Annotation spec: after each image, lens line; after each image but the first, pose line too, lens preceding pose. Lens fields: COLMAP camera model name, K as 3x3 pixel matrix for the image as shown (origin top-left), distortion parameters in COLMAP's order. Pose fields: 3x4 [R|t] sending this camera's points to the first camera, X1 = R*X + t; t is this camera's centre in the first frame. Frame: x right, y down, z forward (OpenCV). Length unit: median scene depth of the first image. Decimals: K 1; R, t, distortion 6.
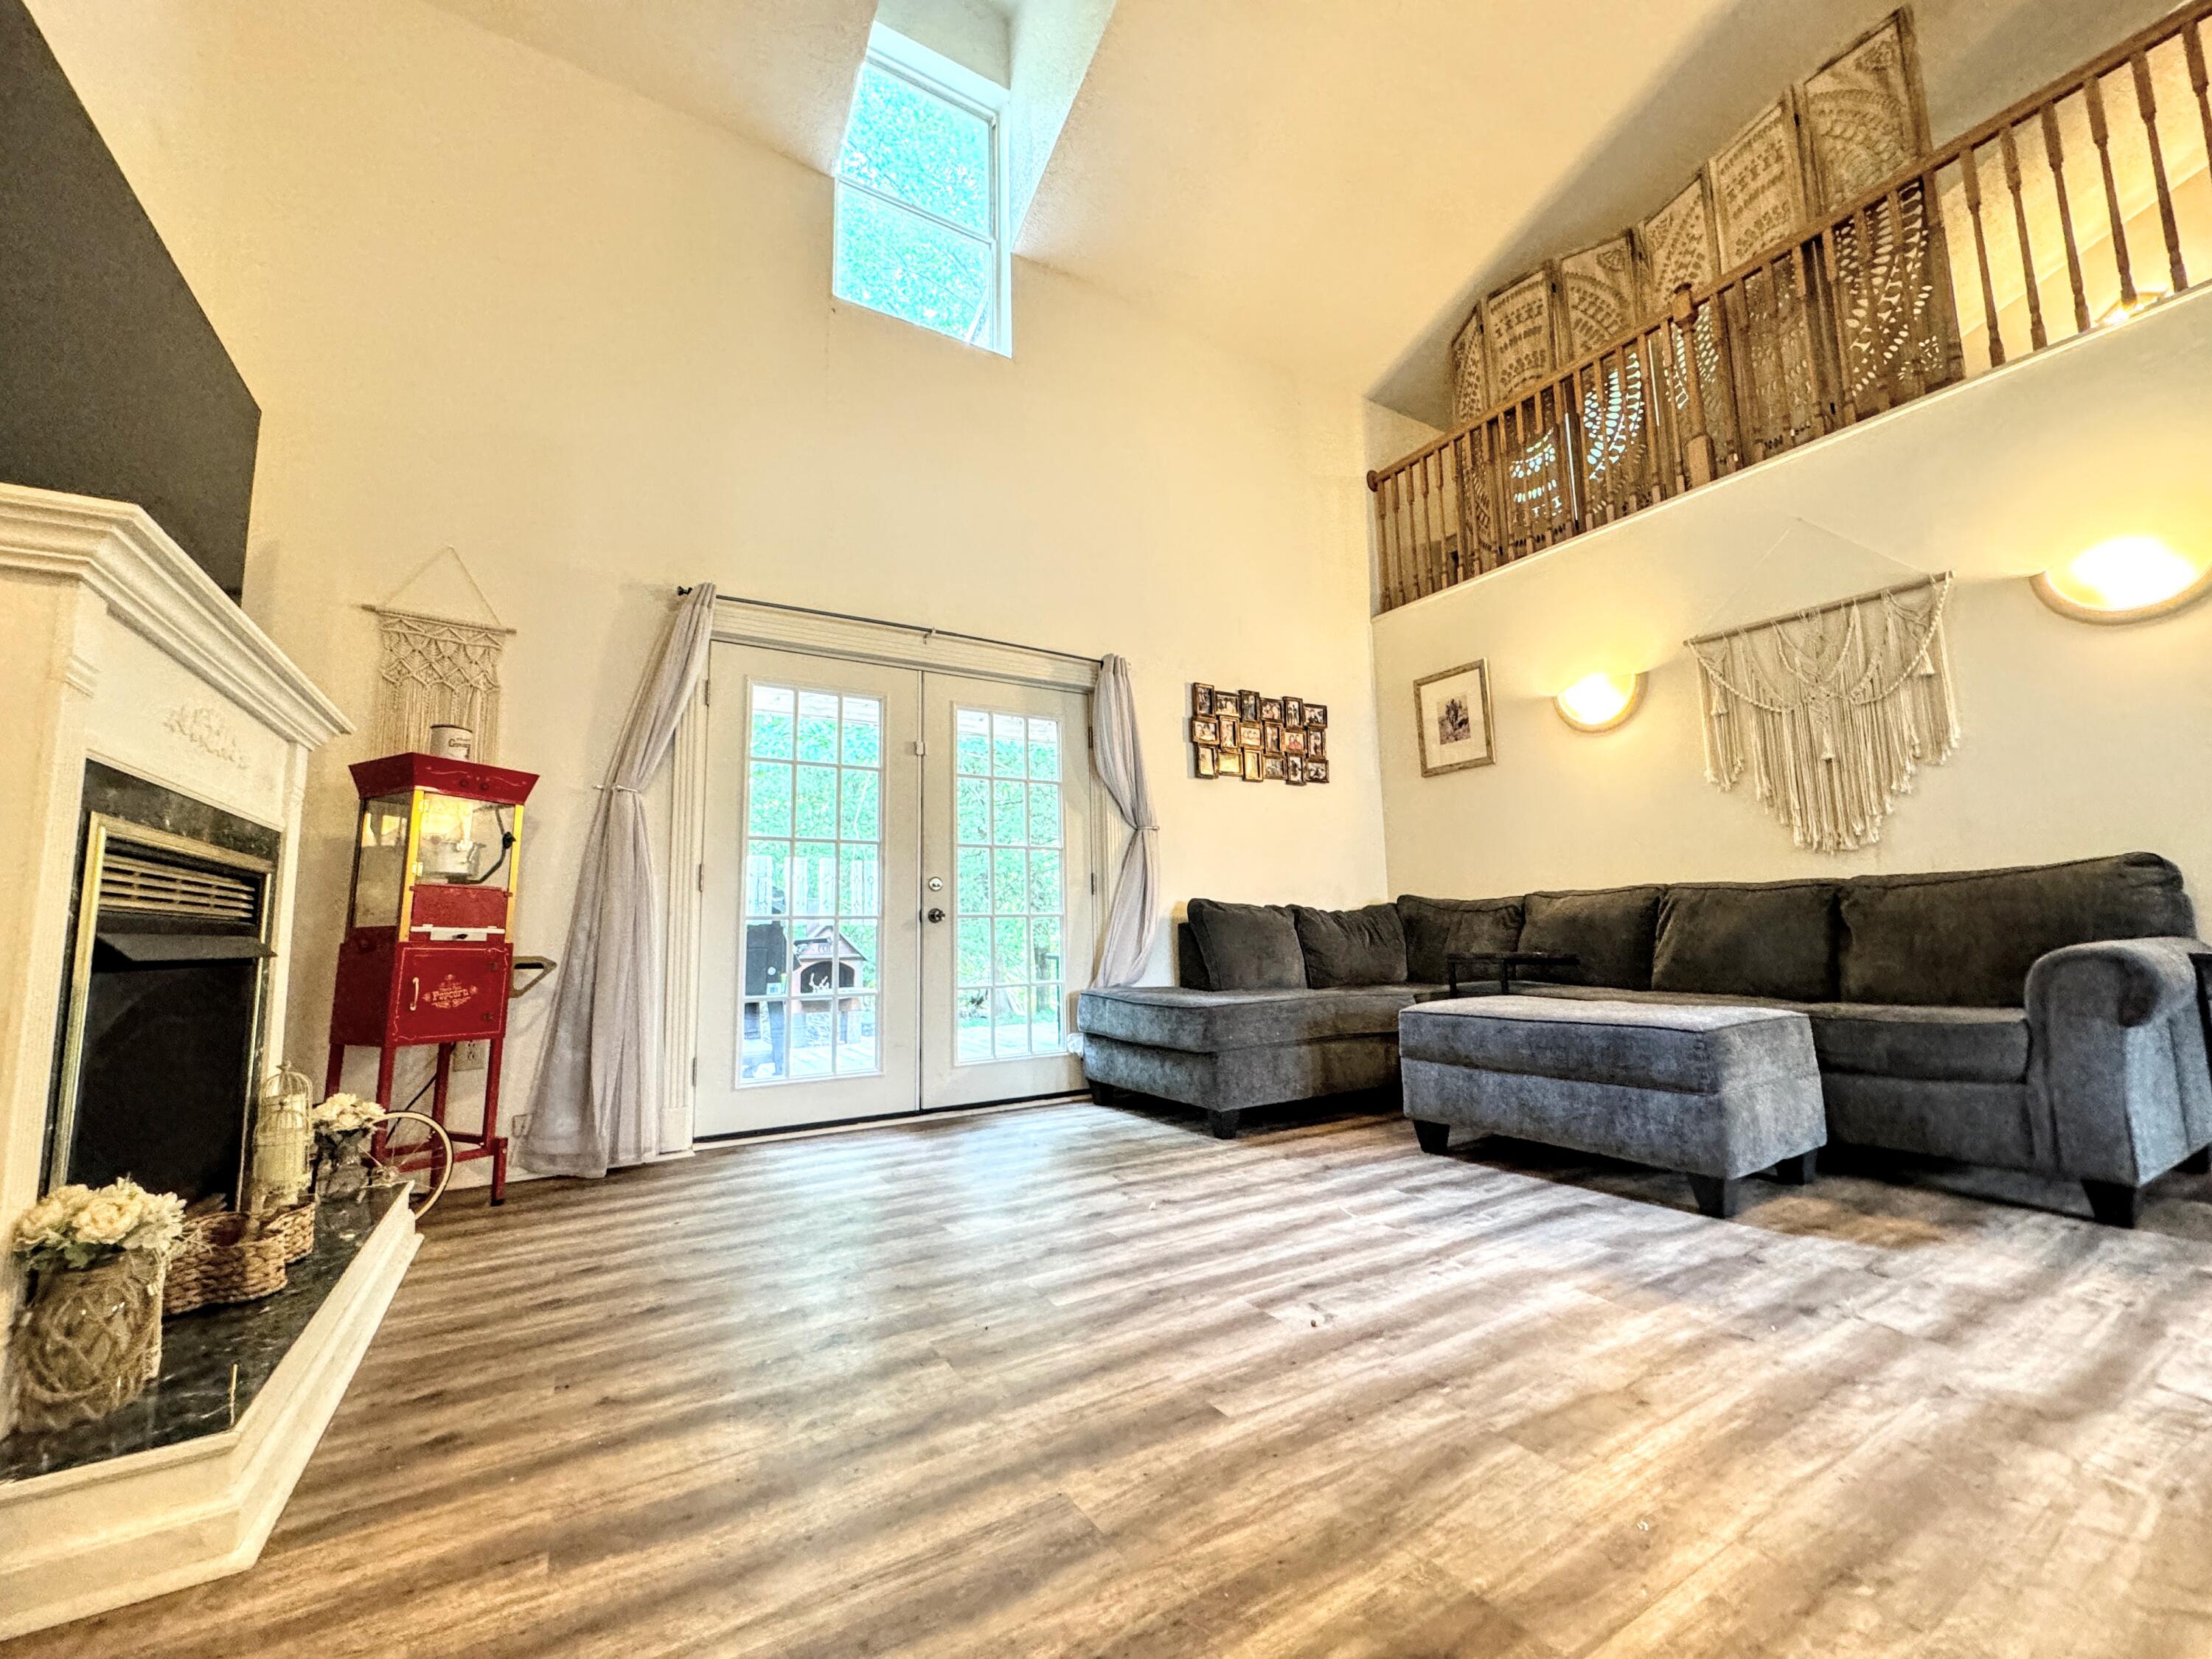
lens RADIAL K [[881.0, 0, 1105.3], [0, 881.0, 831.2], [0, 0, 1]] dist [-0.001839, 0.000139]
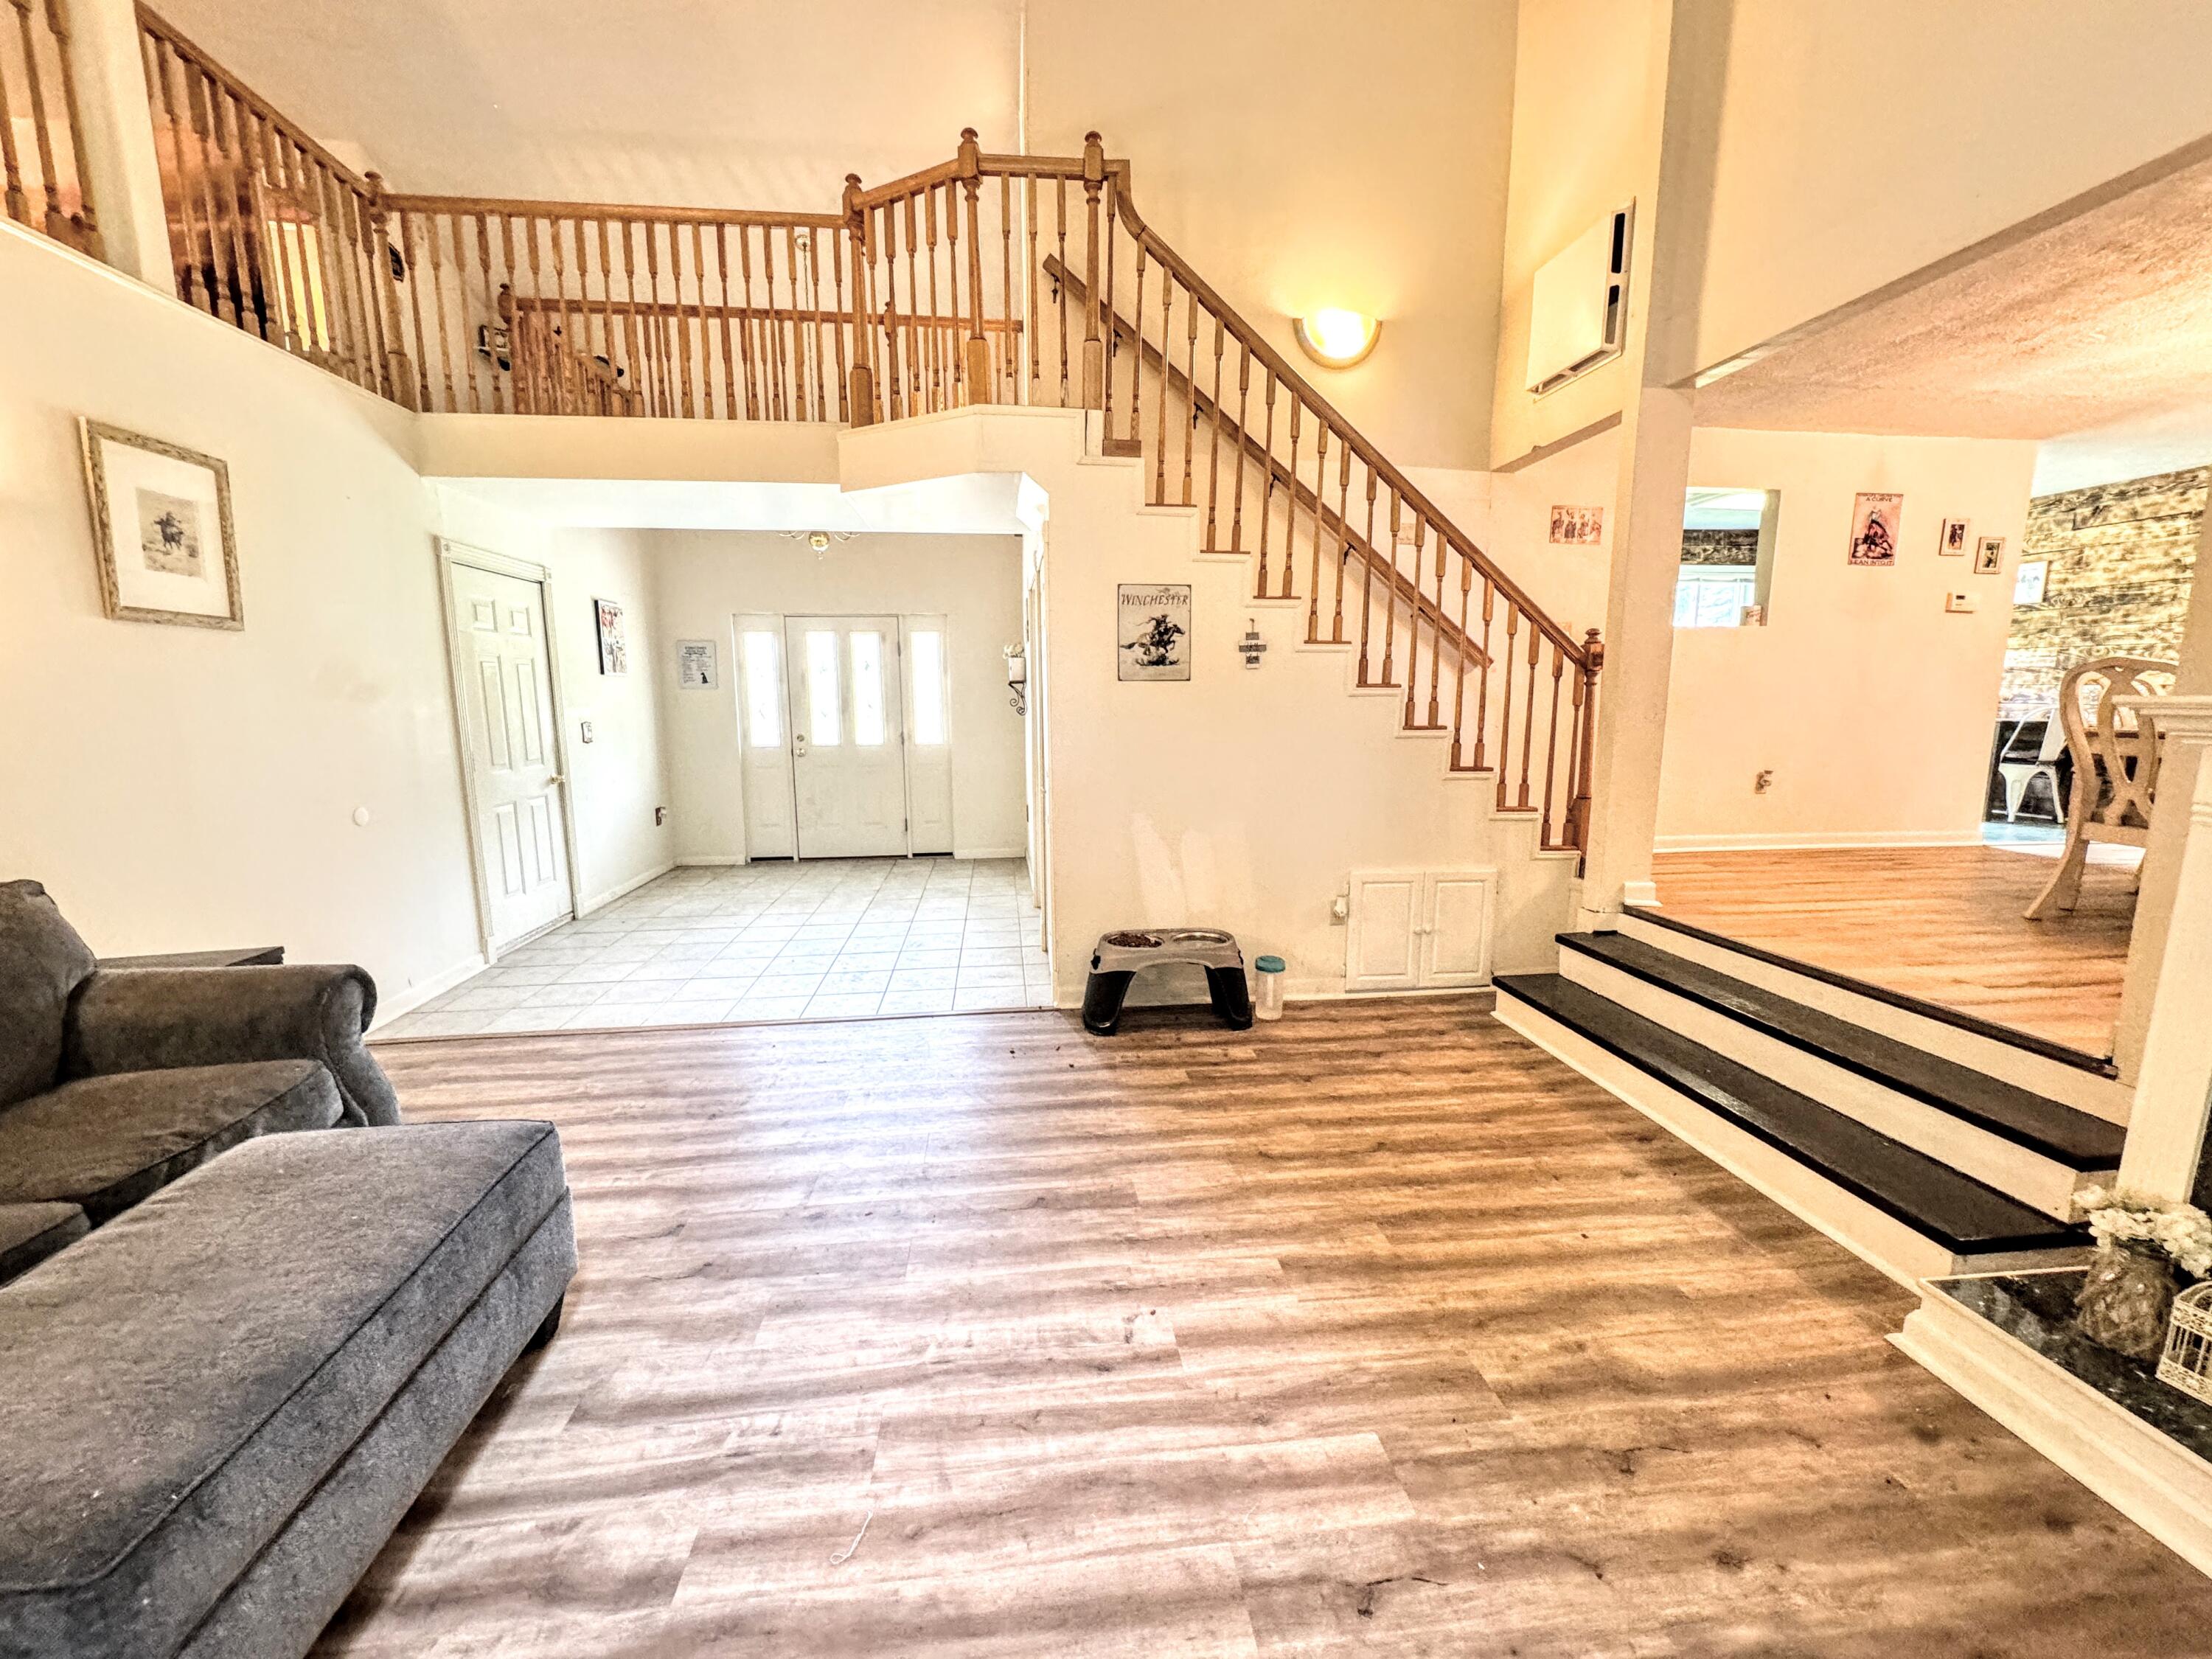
lens RADIAL K [[881.0, 0, 1103.0], [0, 881.0, 831.7], [0, 0, 1]] dist [-0.001839, 0.000139]
pose [[-0.908802, -0.037082, 0.415577, -0.121542], [-0.023351, 0.999002, 0.038077, -0.089416], [-0.416574, 0.024901, -0.908761, 1.521648]]
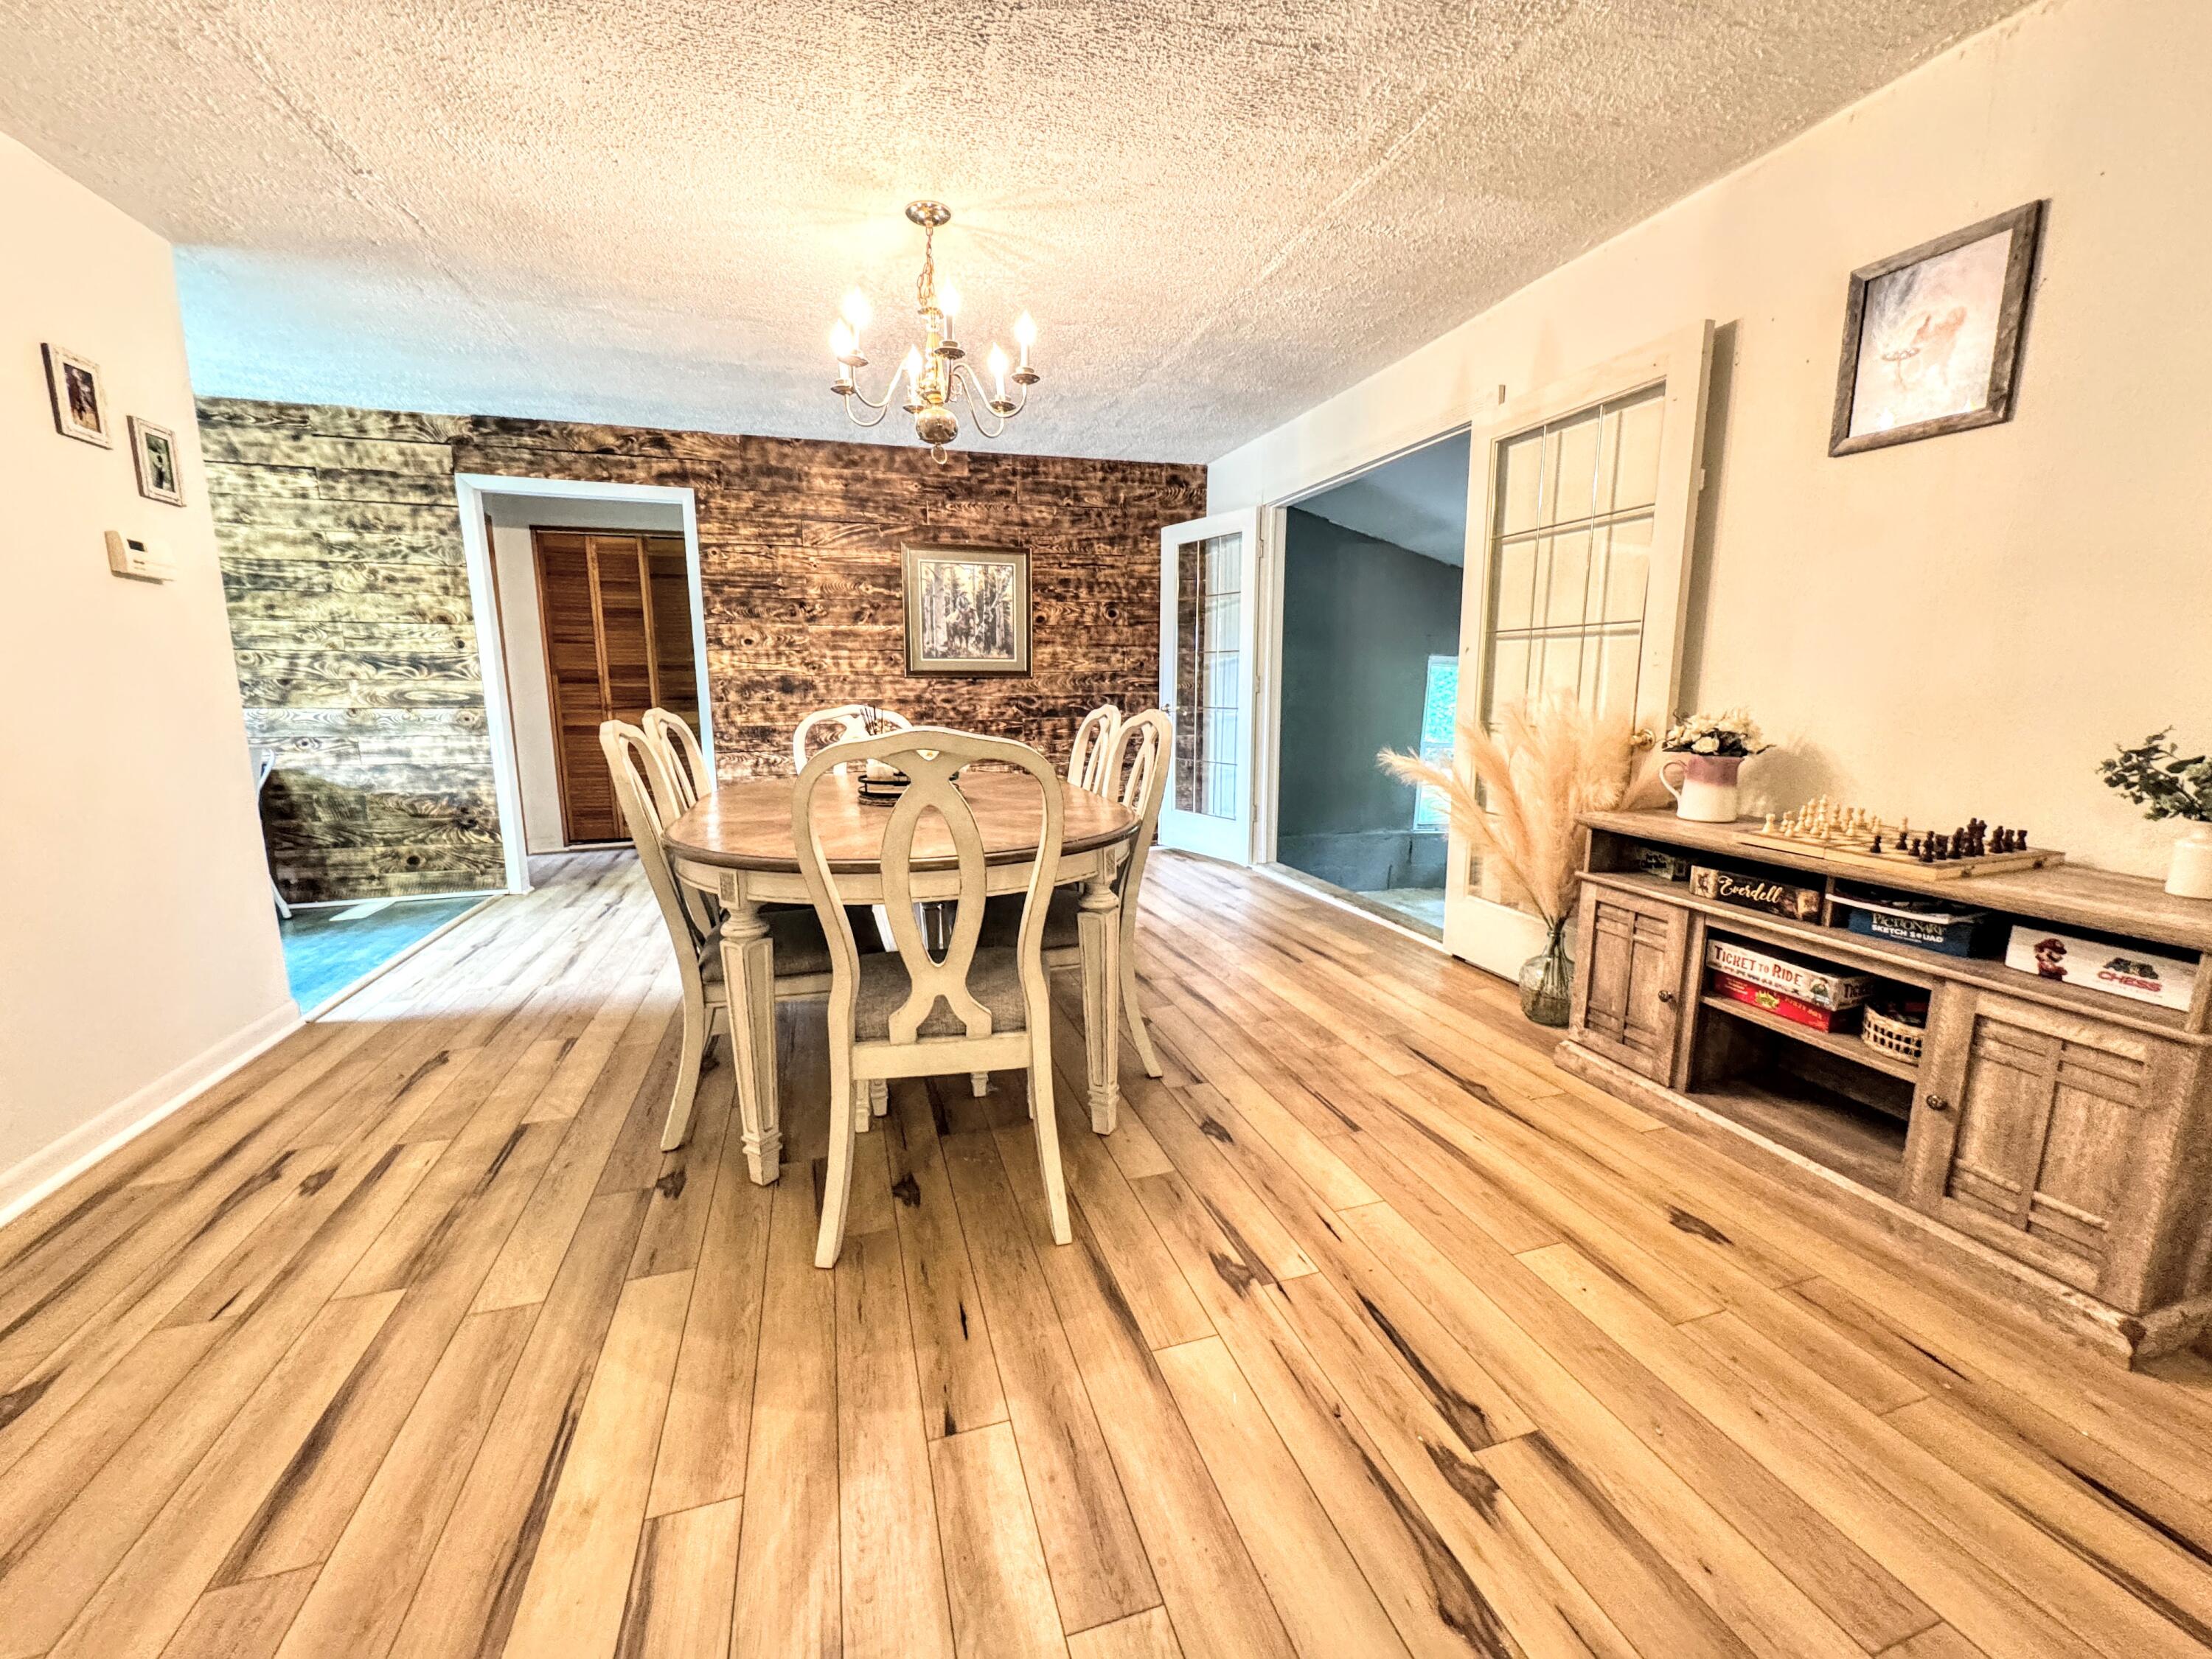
lens RADIAL K [[881.0, 0, 1107.1], [0, 881.0, 830.5], [0, 0, 1]] dist [-0.001839, 0.000139]
pose [[-0.229458, 0.192806, -0.954031, -0.382234], [0.116396, 0.978585, 0.169773, -0.369780], [0.966334, -0.072090, -0.246986, -0.117898]]
